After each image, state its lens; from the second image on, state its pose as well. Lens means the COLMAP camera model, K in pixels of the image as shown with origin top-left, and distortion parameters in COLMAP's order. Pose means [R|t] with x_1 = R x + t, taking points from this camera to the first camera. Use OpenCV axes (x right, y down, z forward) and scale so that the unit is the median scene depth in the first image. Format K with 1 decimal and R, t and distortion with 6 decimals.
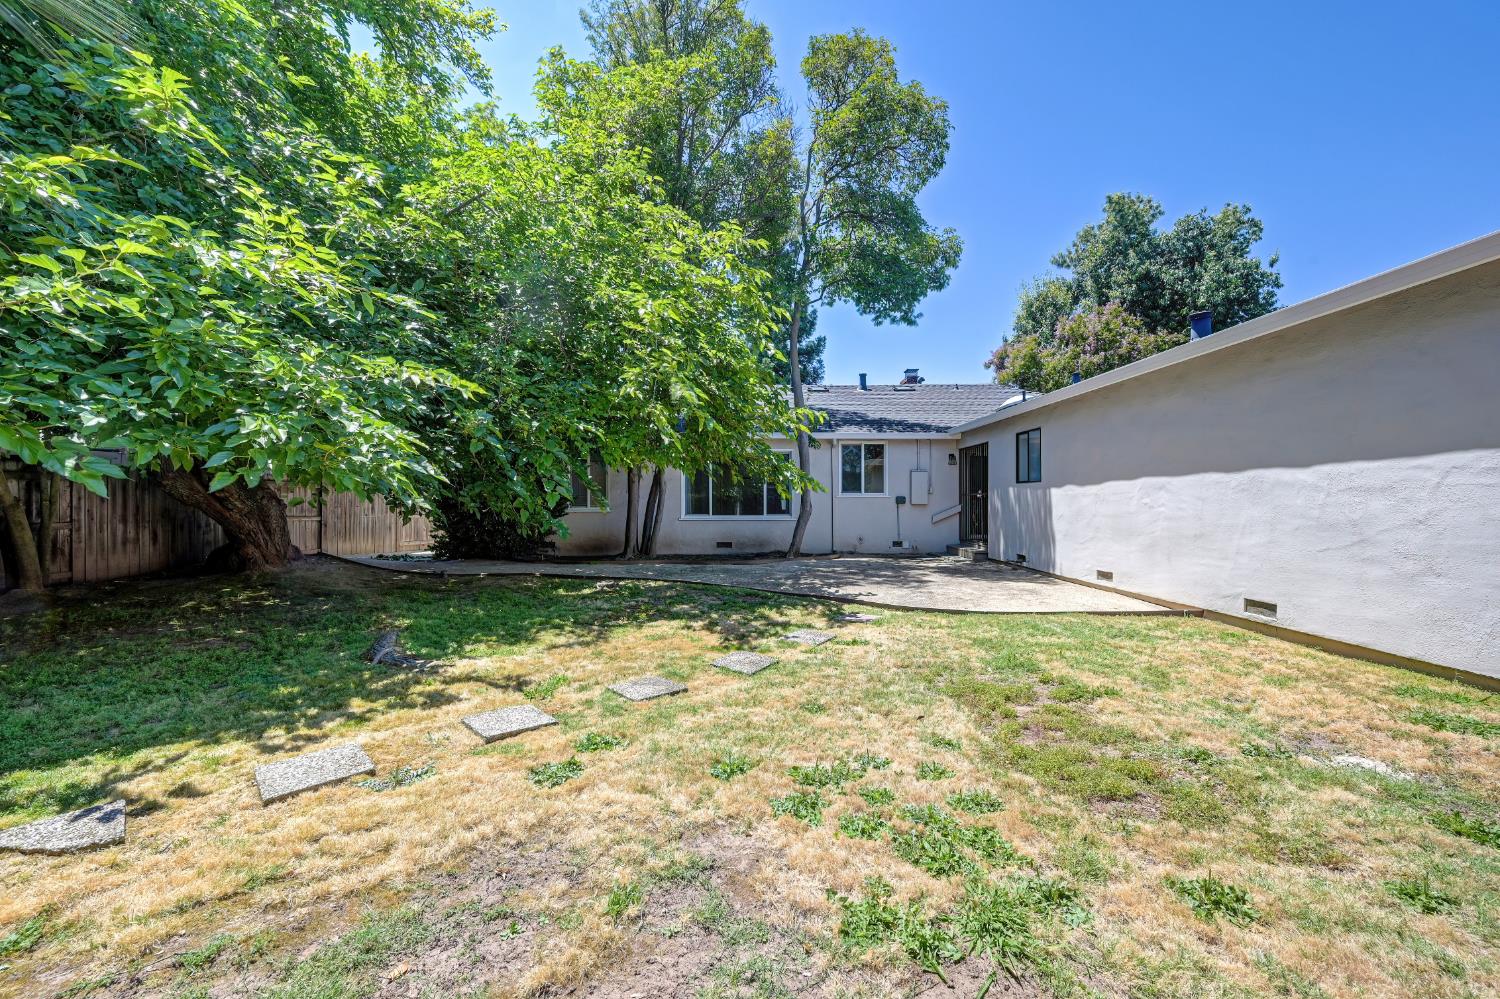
lens RADIAL K [[589.8, 0, 754.7], [0, 589.8, 507.6], [0, 0, 1]] dist [-0.000177, 0.000073]
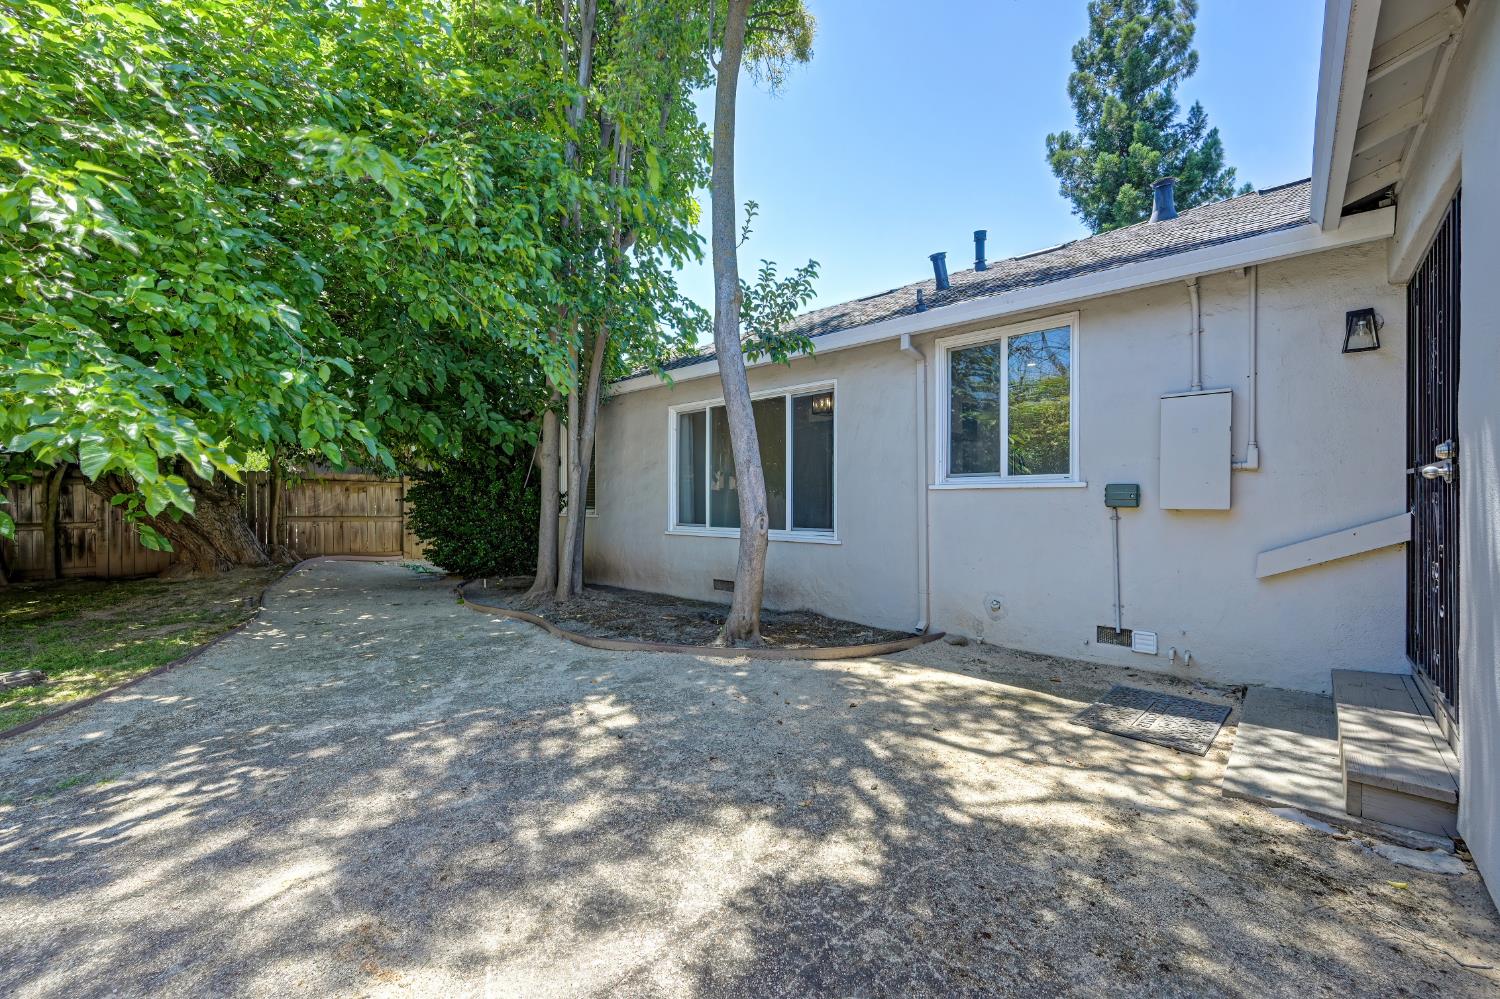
lens RADIAL K [[596.9, 0, 750.0], [0, 596.9, 499.5], [0, 0, 1]] dist [-0.000071, 0.000016]
pose [[0.729515, -0.001995, -0.683961, 0.461062], [0.000029, 0.999996, -0.002886, -0.013957], [0.683964, 0.002085, 0.729512, 0.924215]]
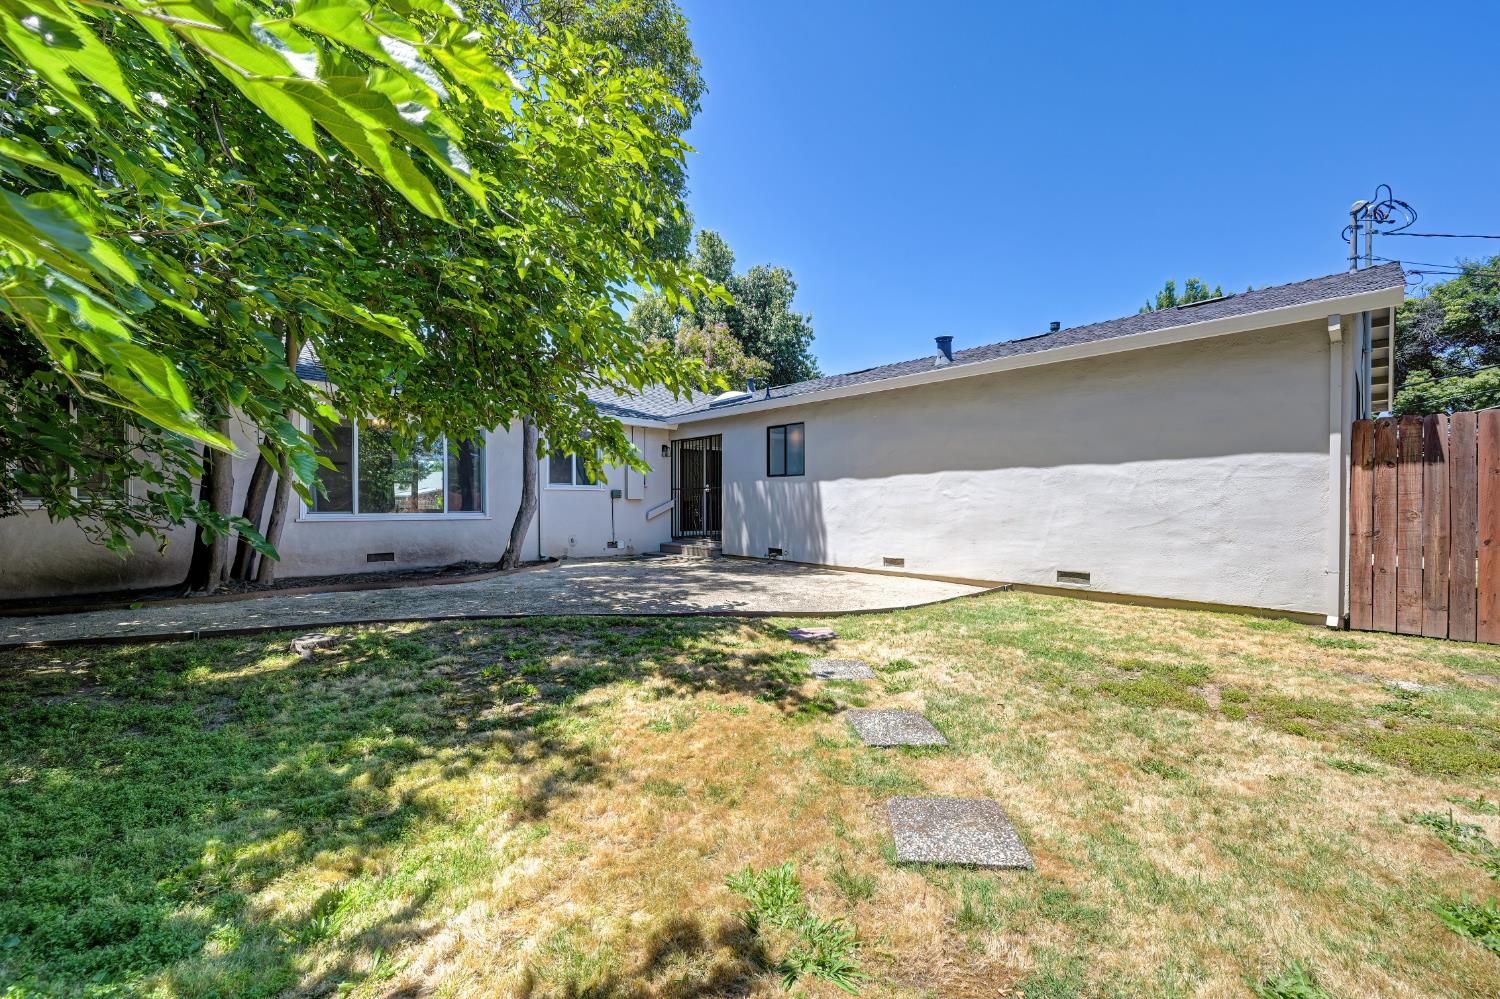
lens RADIAL K [[589.8, 0, 754.7], [0, 589.8, 507.6], [0, 0, 1]] dist [-0.000177, 0.000073]
pose [[0.736851, -0.001718, 0.676053, -0.275898], [0.003843, 0.999991, -0.001647, 0.013653], [-0.676044, 0.003812, 0.736851, 0.317101]]
